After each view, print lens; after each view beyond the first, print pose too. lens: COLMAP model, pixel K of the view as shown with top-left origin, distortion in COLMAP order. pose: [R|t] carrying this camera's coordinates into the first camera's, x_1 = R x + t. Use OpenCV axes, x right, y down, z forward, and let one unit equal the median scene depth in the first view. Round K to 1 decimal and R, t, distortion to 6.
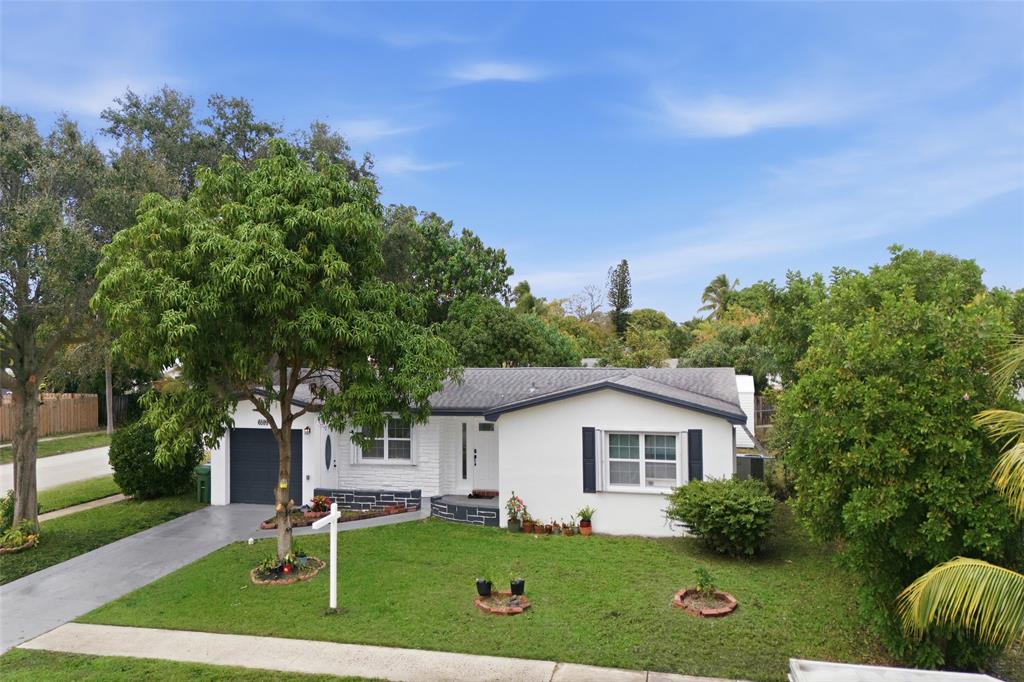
lens RADIAL K [[427.4, 0, 596.7], [0, 427.4, 347.5], [0, 0, 1]] dist [0.031932, -0.011581]
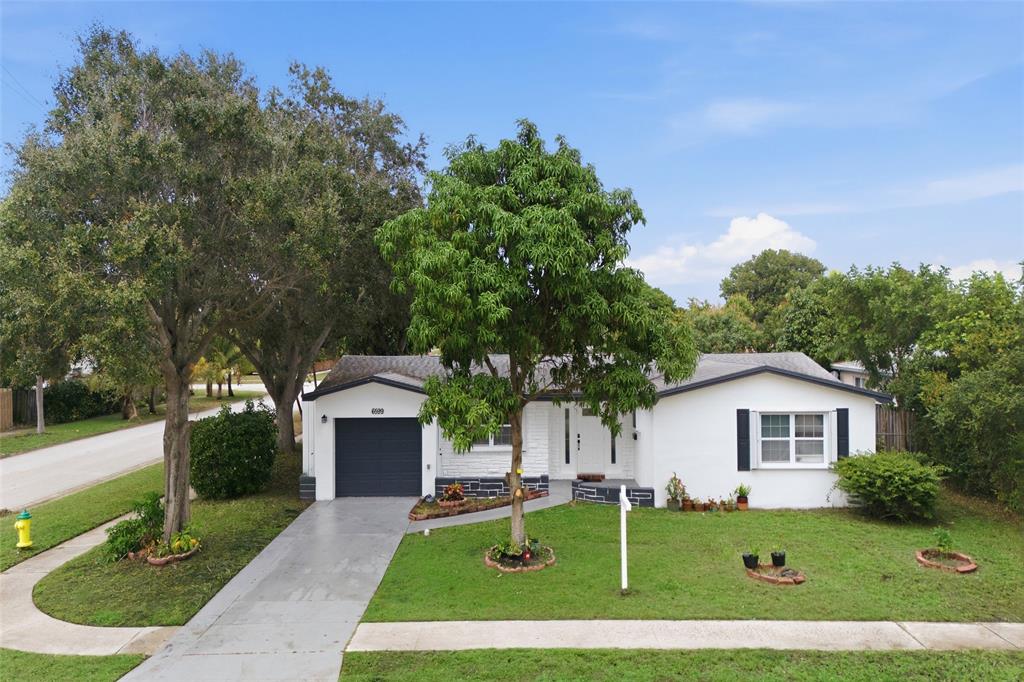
lens RADIAL K [[419.8, 0, 512.0], [0, 419.8, 341.0], [0, 0, 1]] dist [0.003109, -0.000032]
pose [[0.992652, -0.002392, 0.120982, -0.707979], [0.001147, 0.999946, 0.010361, 0.008599], [-0.121001, -0.010146, 0.992601, 0.047737]]
